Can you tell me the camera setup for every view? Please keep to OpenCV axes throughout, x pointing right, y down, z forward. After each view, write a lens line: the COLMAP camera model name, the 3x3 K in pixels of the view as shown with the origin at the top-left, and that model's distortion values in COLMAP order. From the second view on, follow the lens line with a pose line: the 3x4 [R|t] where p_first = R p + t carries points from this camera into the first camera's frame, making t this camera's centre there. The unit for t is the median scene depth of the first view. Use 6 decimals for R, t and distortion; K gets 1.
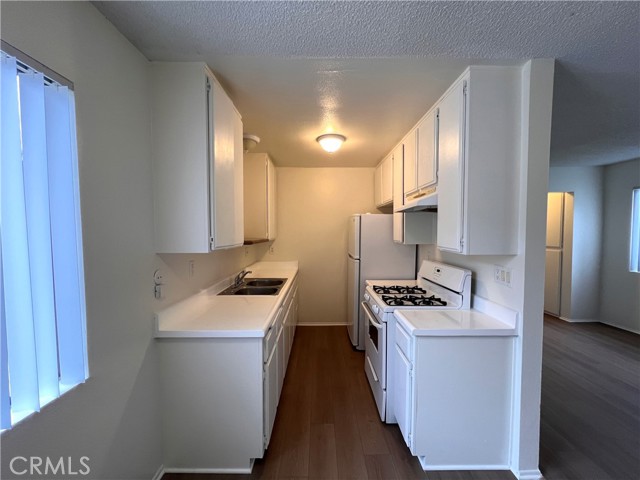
lens RADIAL K [[256.3, 0, 320.6], [0, 256.3, 241.5], [0, 0, 1]] dist [0.001378, -0.000177]
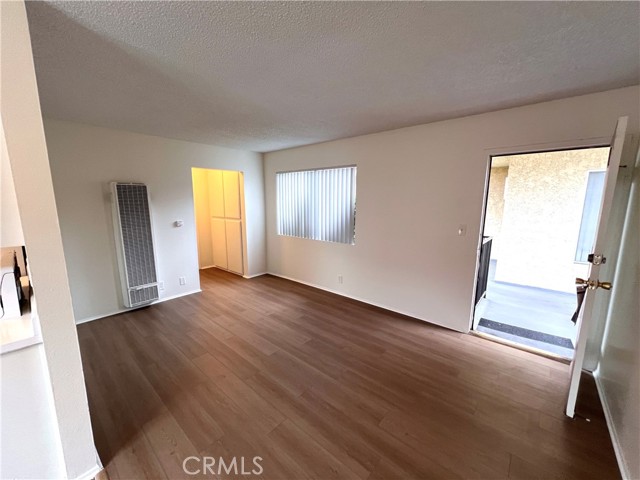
lens RADIAL K [[256.3, 0, 320.6], [0, 256.3, 241.5], [0, 0, 1]] dist [0.001378, -0.000177]
pose [[0.667470, -0.119444, 0.734995, 0.396227], [0.034762, 0.990973, 0.129475, -0.016226], [-0.743825, -0.060871, 0.665597, -0.101454]]
